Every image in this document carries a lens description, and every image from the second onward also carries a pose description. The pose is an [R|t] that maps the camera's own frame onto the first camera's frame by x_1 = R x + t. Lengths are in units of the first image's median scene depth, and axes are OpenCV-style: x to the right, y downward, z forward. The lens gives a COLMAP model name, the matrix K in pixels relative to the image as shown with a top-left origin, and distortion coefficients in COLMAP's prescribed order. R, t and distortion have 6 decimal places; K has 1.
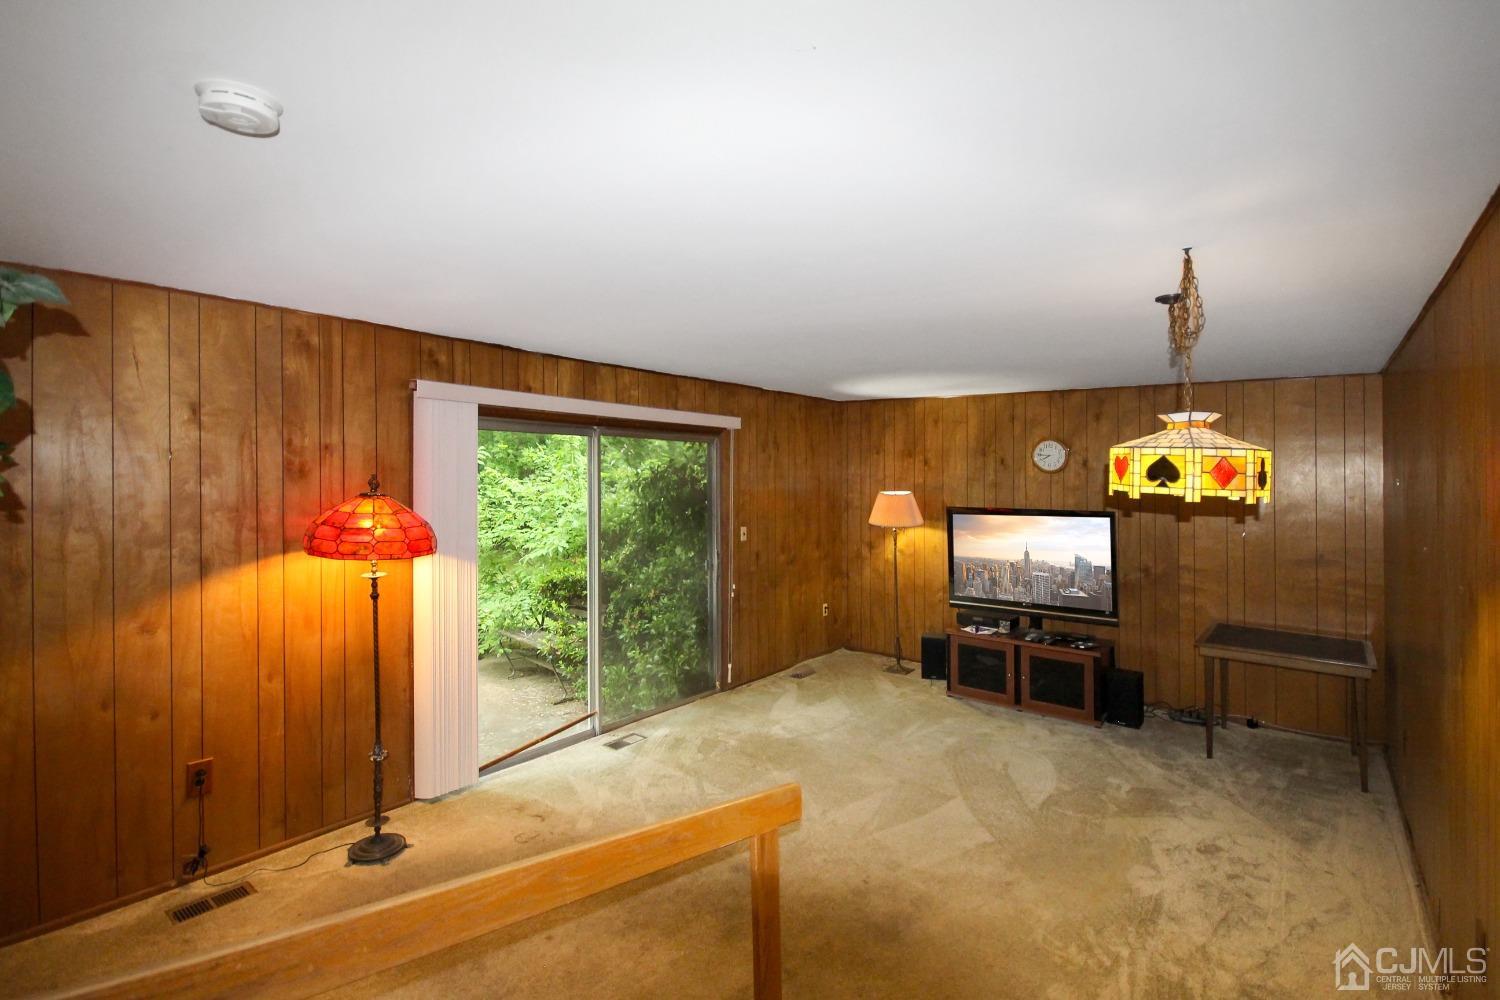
lens RADIAL K [[697.4, 0, 740.7], [0, 697.4, 480.3], [0, 0, 1]] dist [-0.043299, -0.000360]
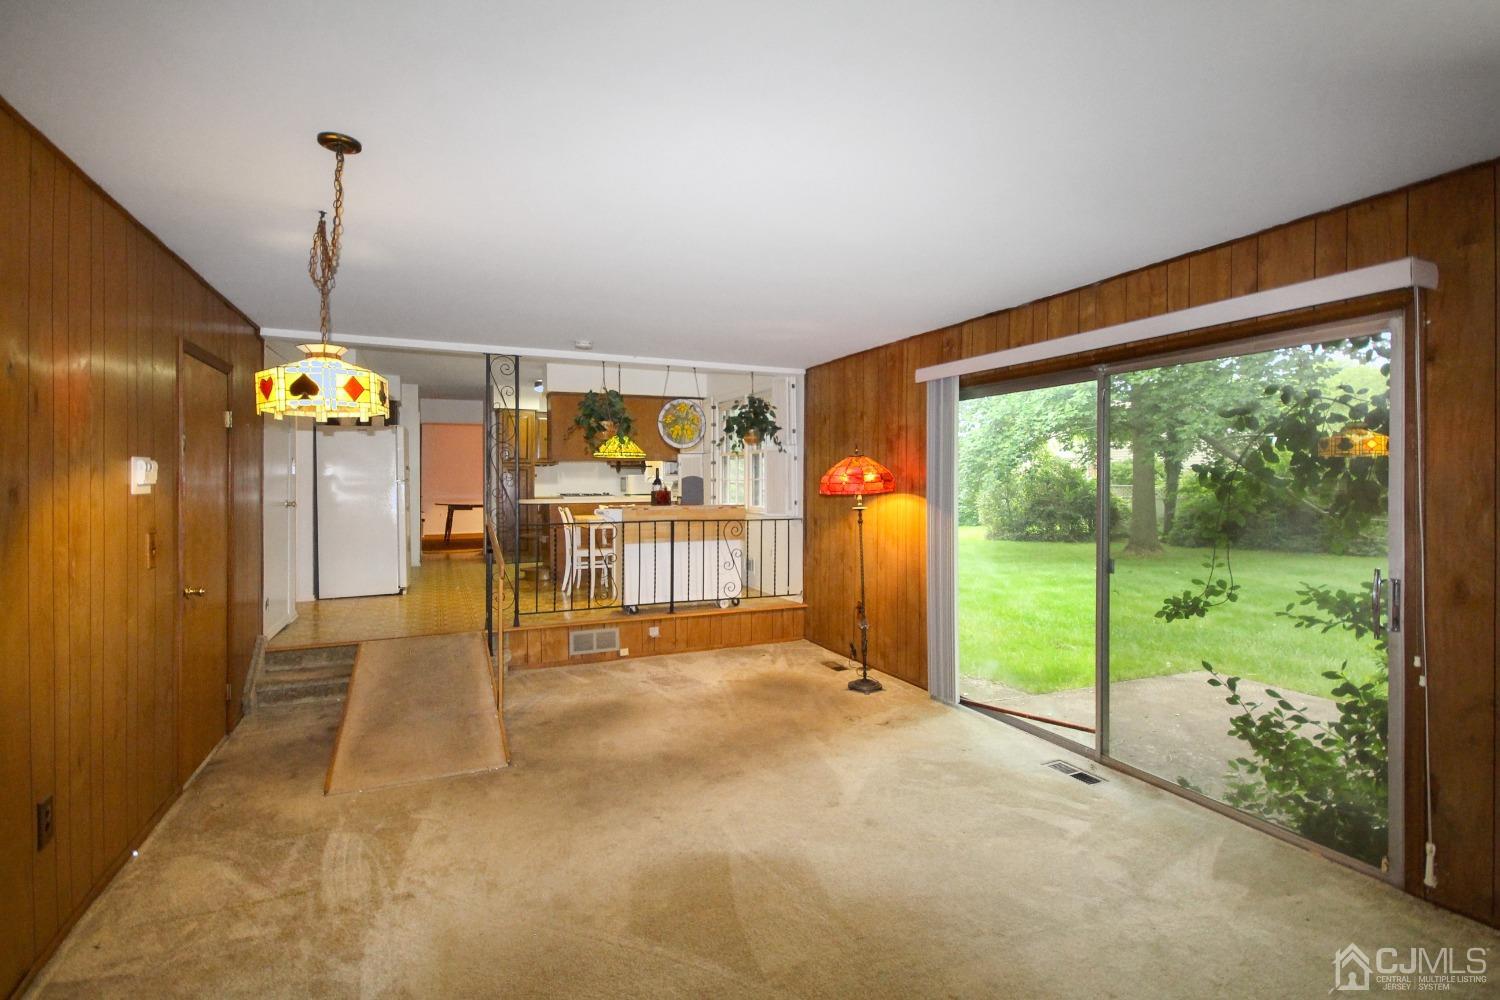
lens RADIAL K [[697.4, 0, 740.7], [0, 697.4, 480.3], [0, 0, 1]] dist [-0.043299, -0.000360]
pose [[-0.480979, -0.003818, -0.876724, 0.623993], [0.001817, 0.999984, -0.005352, 0.052001], [0.876730, -0.004167, -0.480965, 0.960062]]
